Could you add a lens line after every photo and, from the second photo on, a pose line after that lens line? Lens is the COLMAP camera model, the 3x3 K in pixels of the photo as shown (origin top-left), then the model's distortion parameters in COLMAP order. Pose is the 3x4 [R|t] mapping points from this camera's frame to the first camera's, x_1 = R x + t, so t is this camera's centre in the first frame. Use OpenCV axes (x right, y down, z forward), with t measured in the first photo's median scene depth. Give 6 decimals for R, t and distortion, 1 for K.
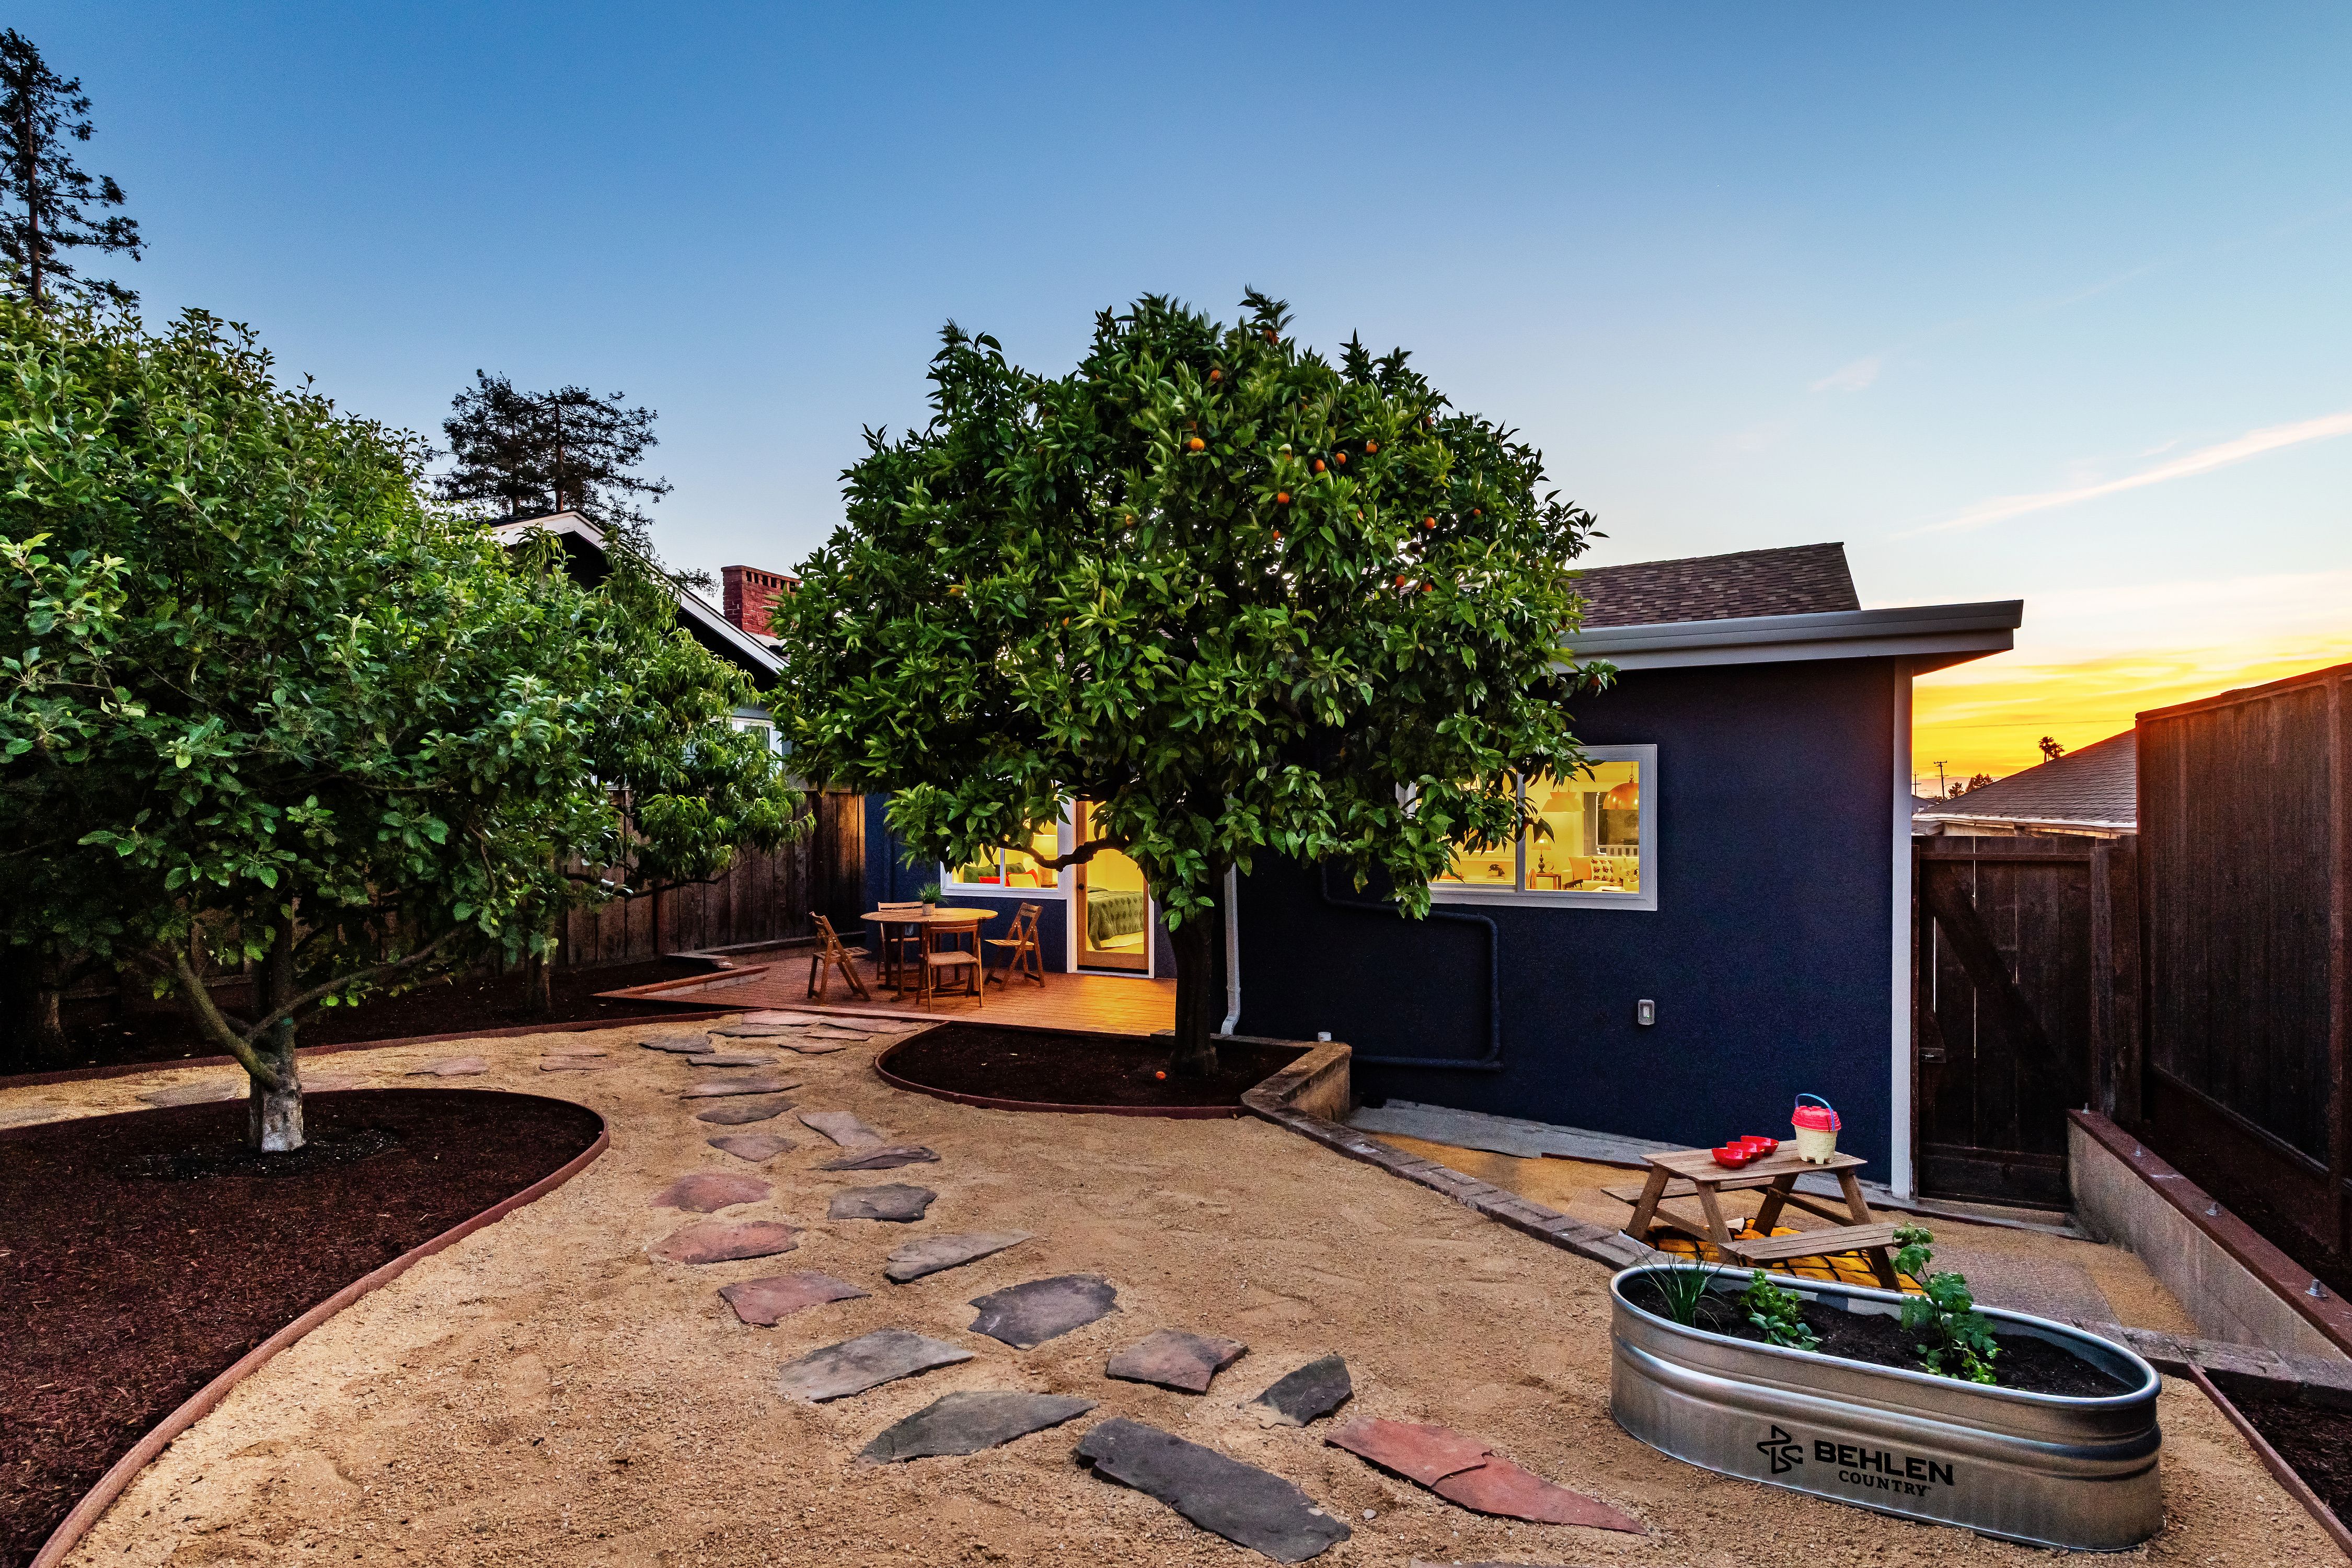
lens RADIAL K [[1197.3, 0, 1178.1], [0, 1197.3, 786.5], [0, 0, 1]] dist [0.000103, -0.000103]
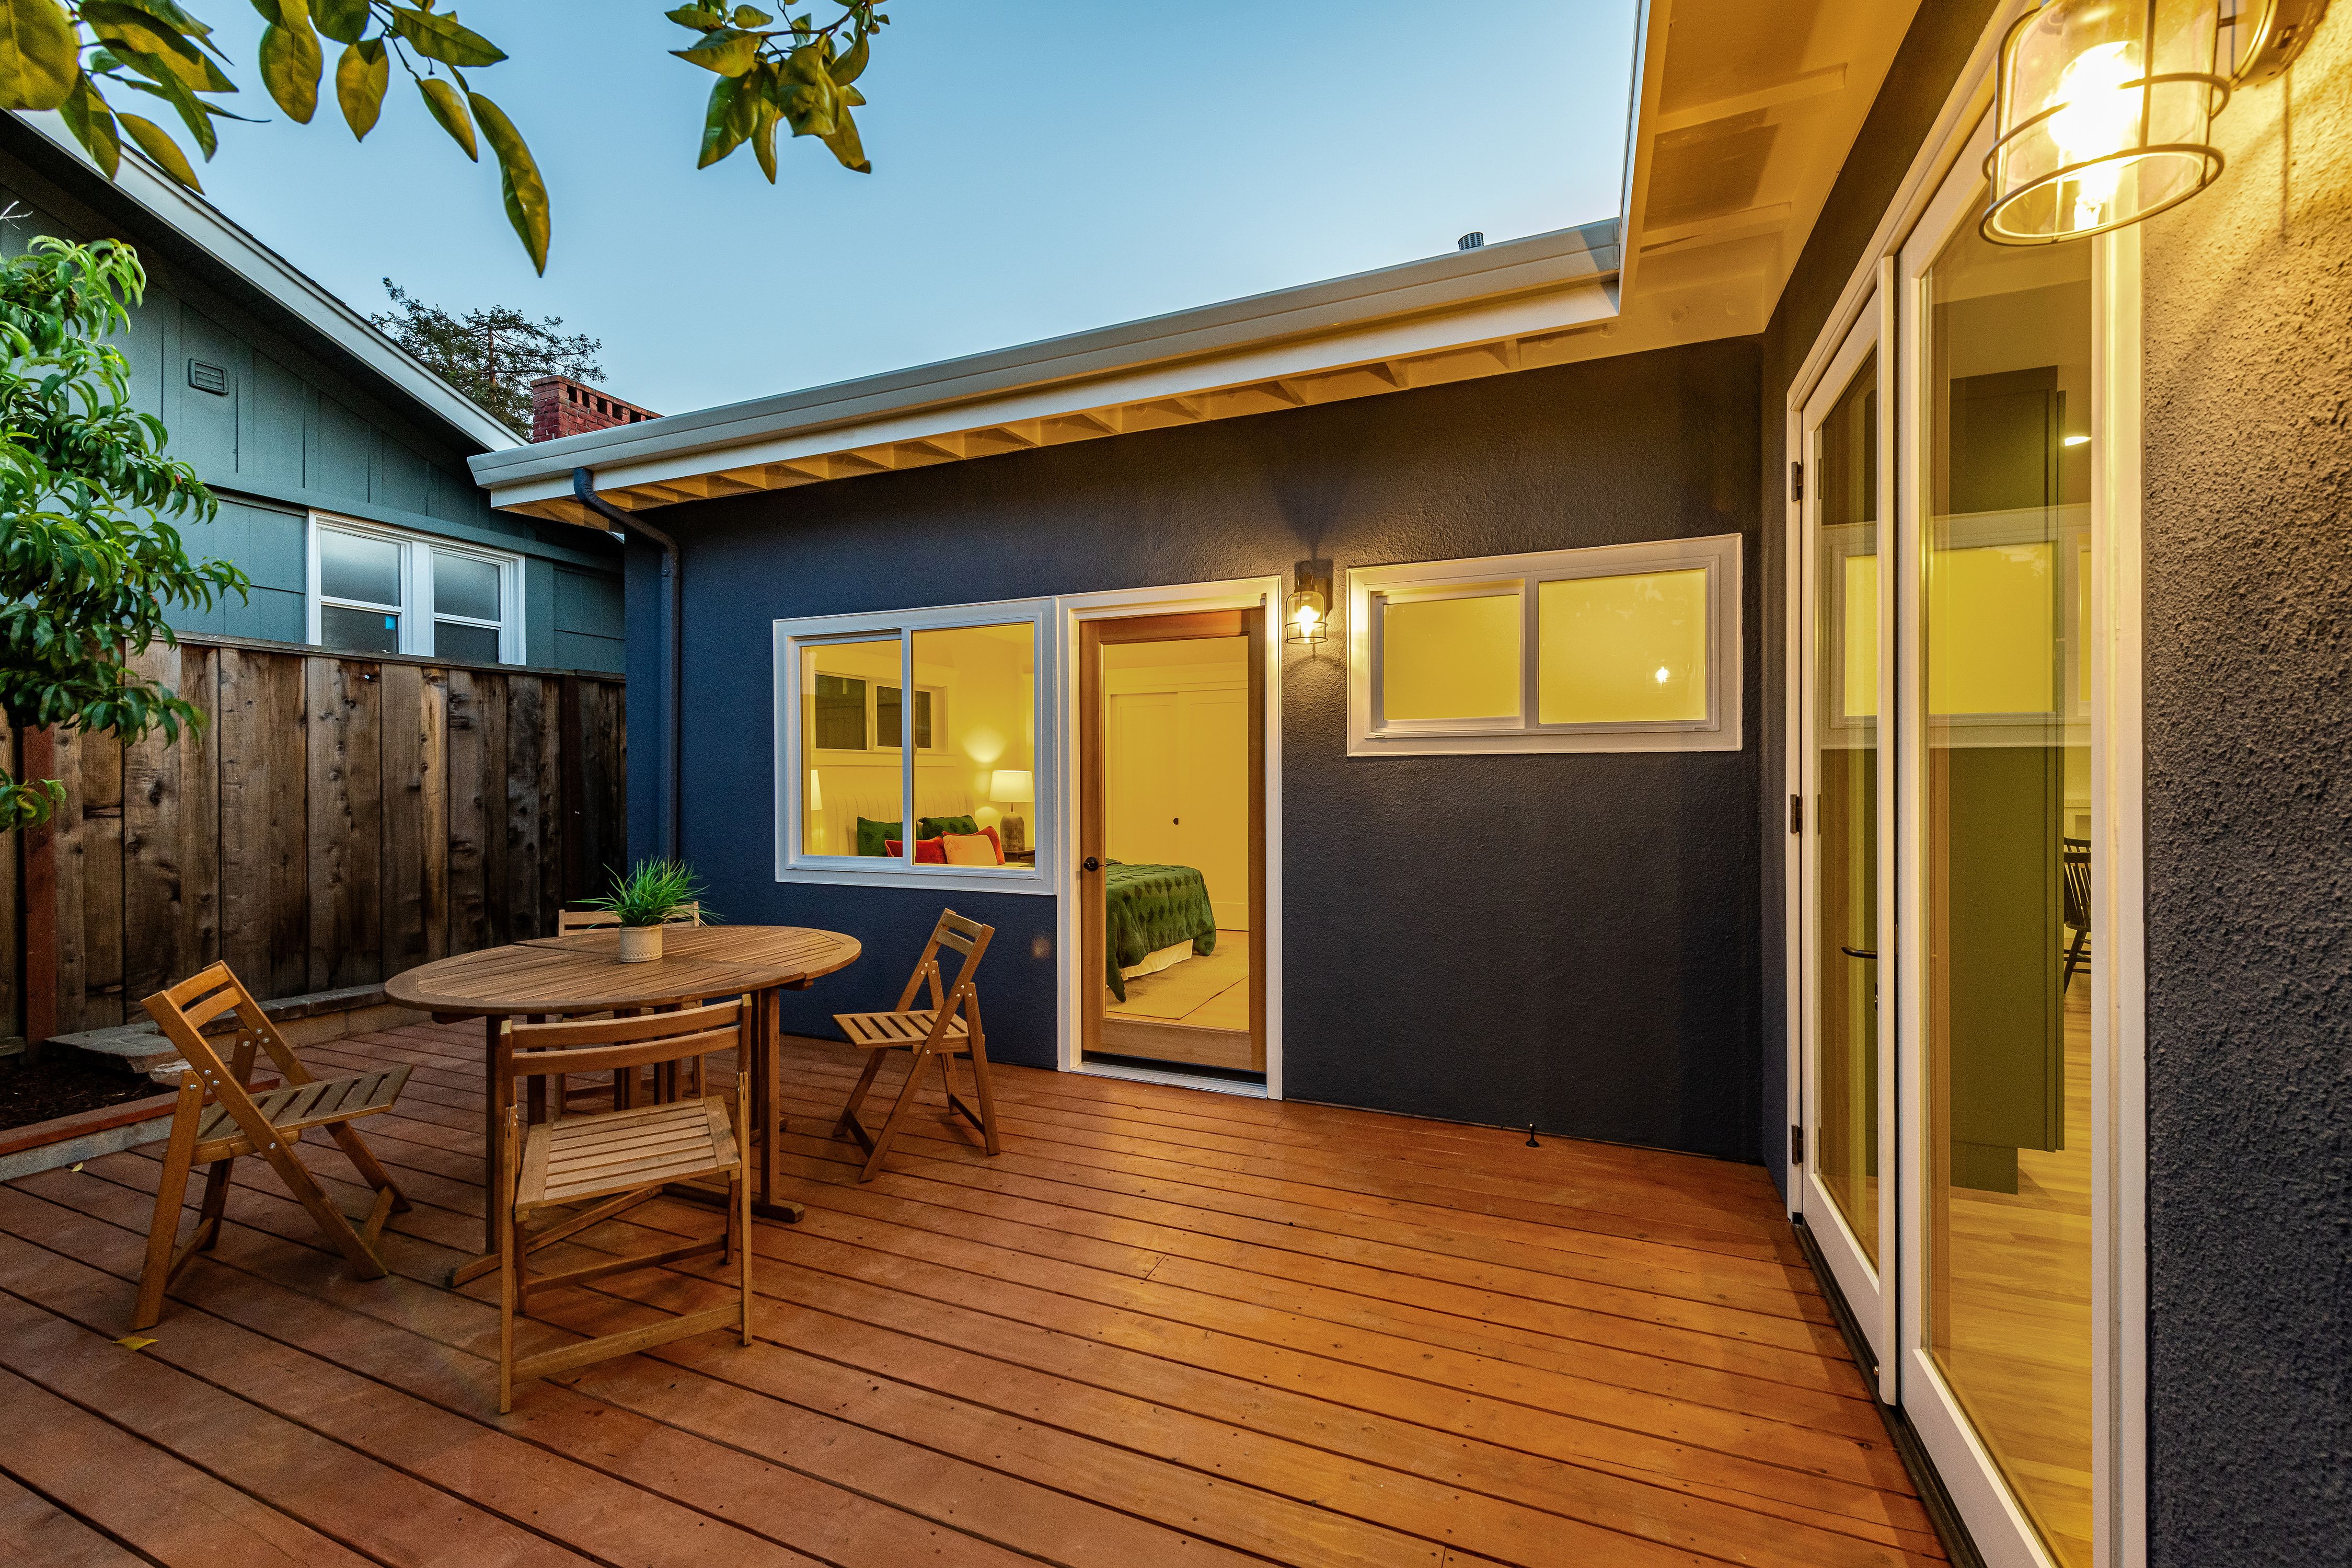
lens RADIAL K [[955.3, 0, 1185.1], [0, 955.3, 775.8], [0, 0, 1]] dist [0.002916, -0.001742]
pose [[0.998321, 0.001749, 0.057895, -0.058422], [-0.002395, 0.999936, 0.011098, 0.041882], [-0.057872, -0.011218, 0.998261, 0.572385]]
